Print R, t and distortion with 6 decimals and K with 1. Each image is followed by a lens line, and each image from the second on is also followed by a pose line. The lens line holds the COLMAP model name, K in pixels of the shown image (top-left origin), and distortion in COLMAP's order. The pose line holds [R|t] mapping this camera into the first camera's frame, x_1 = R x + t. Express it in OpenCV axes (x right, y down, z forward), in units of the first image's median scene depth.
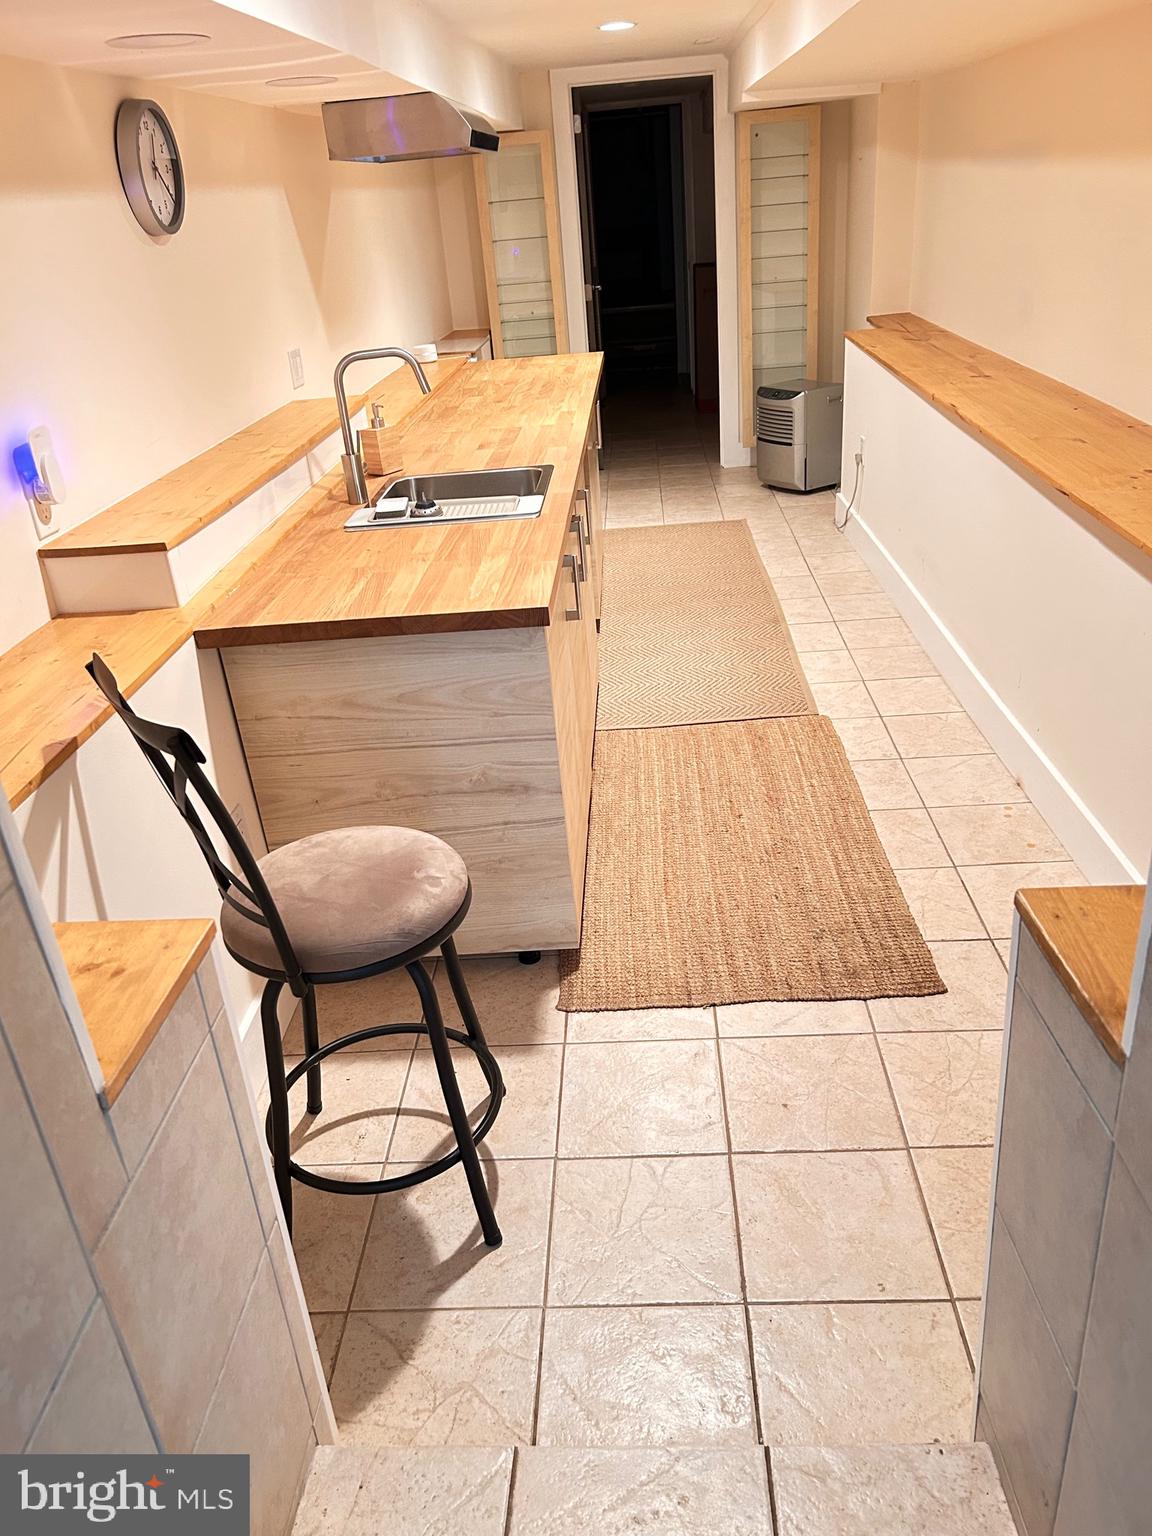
lens RADIAL K [[1160.3, 0, 578.1], [0, 1160.3, 767.5], [0, 0, 1]] dist [0.028698, -0.028060]
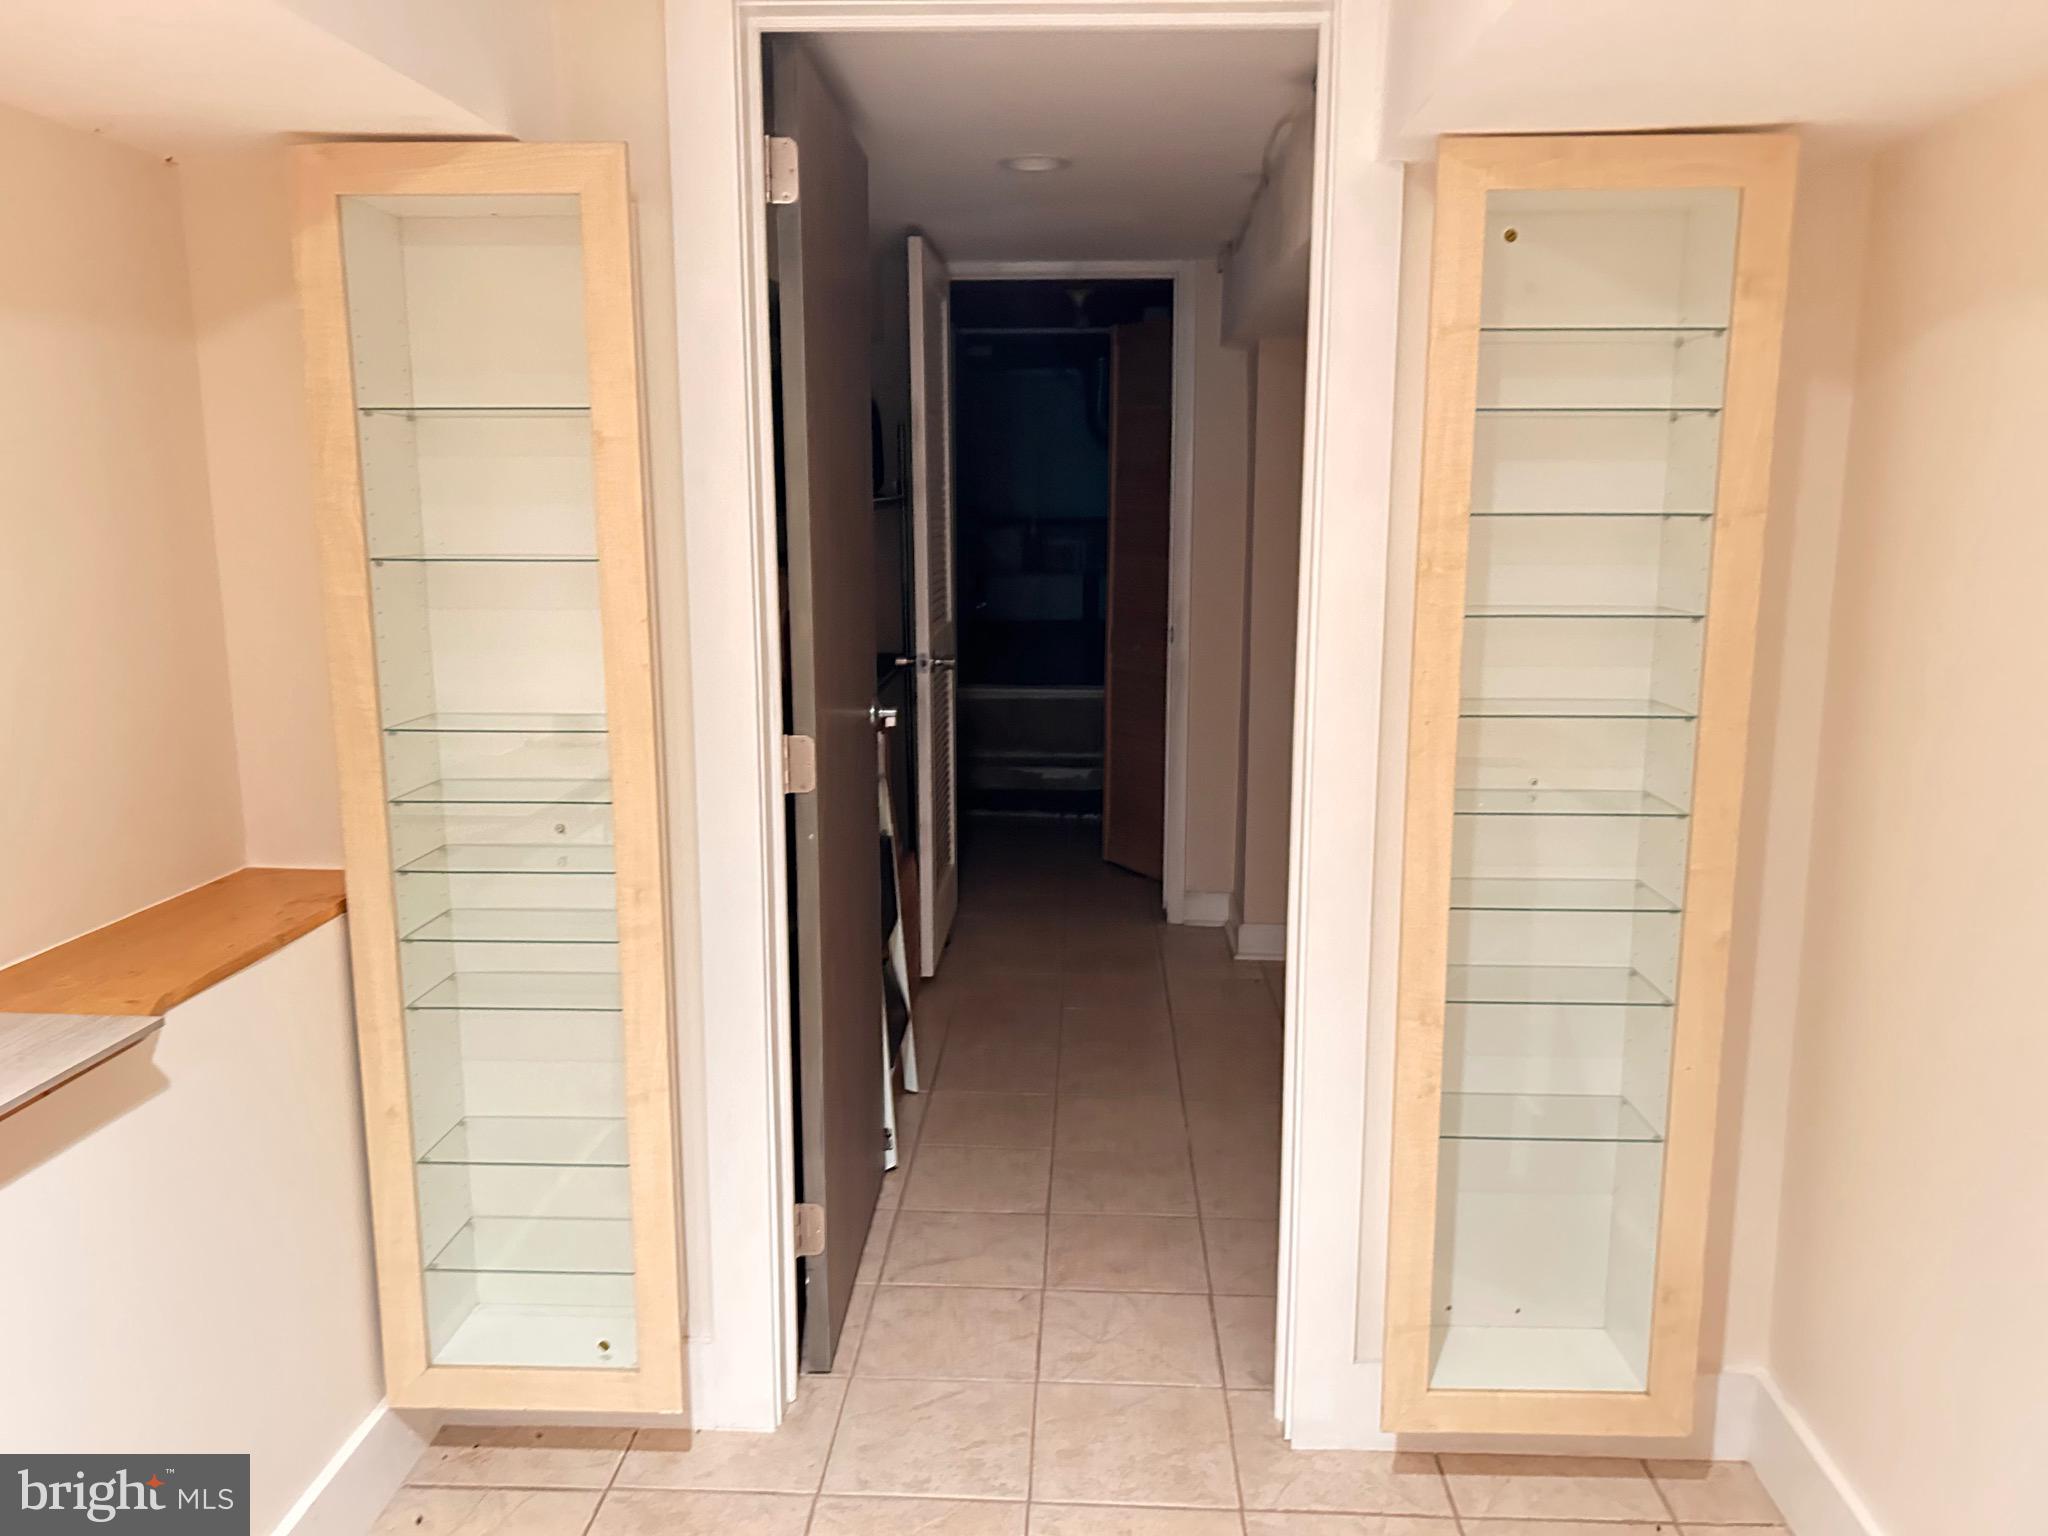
lens RADIAL K [[1547.0, 0, 1024.0], [0, 1547.0, 770.3], [0, 0, 1]] dist [0.028698, -0.028060]
pose [[0.996544, 0.078964, 0.025796, 0.056944], [-0.069289, 0.961415, -0.266233, -0.347778], [-0.045823, 0.263525, 0.963563, 0.727644]]
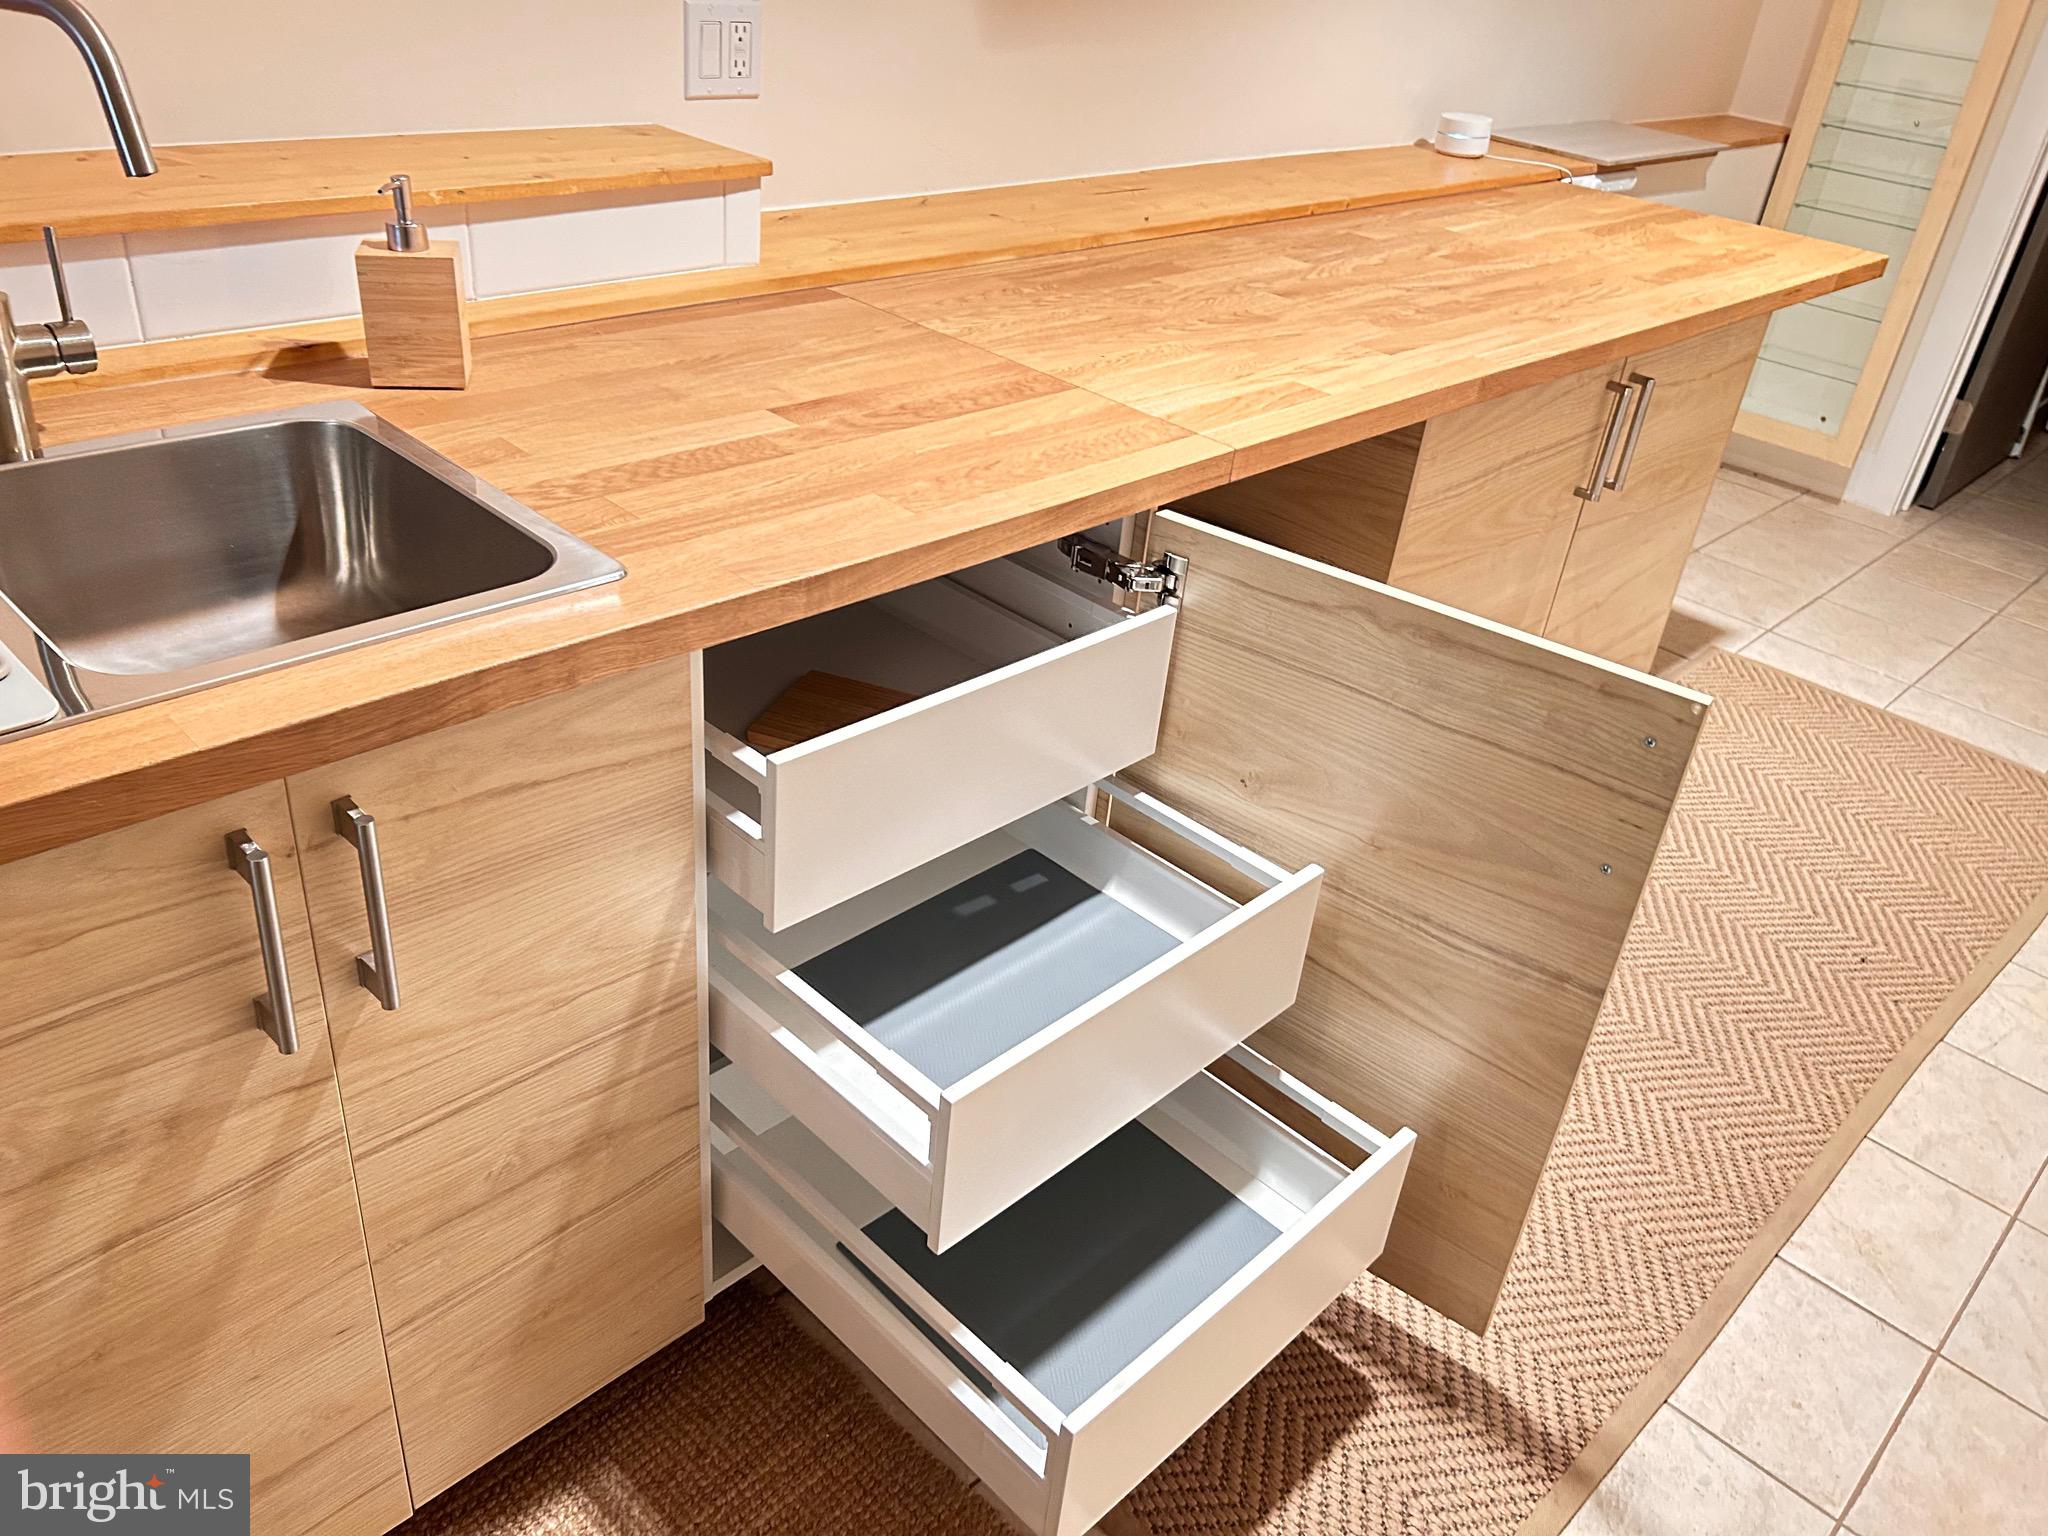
lens RADIAL K [[1547.0, 0, 1019.7], [0, 1547.0, 763.5], [0, 0, 1]] dist [0.028698, -0.028060]
pose [[0.736637, 0.468813, -0.487423, 0.120455], [-0.426345, 0.881393, 0.203411, -0.168812], [0.524972, 0.057971, 0.849143, 0.374167]]
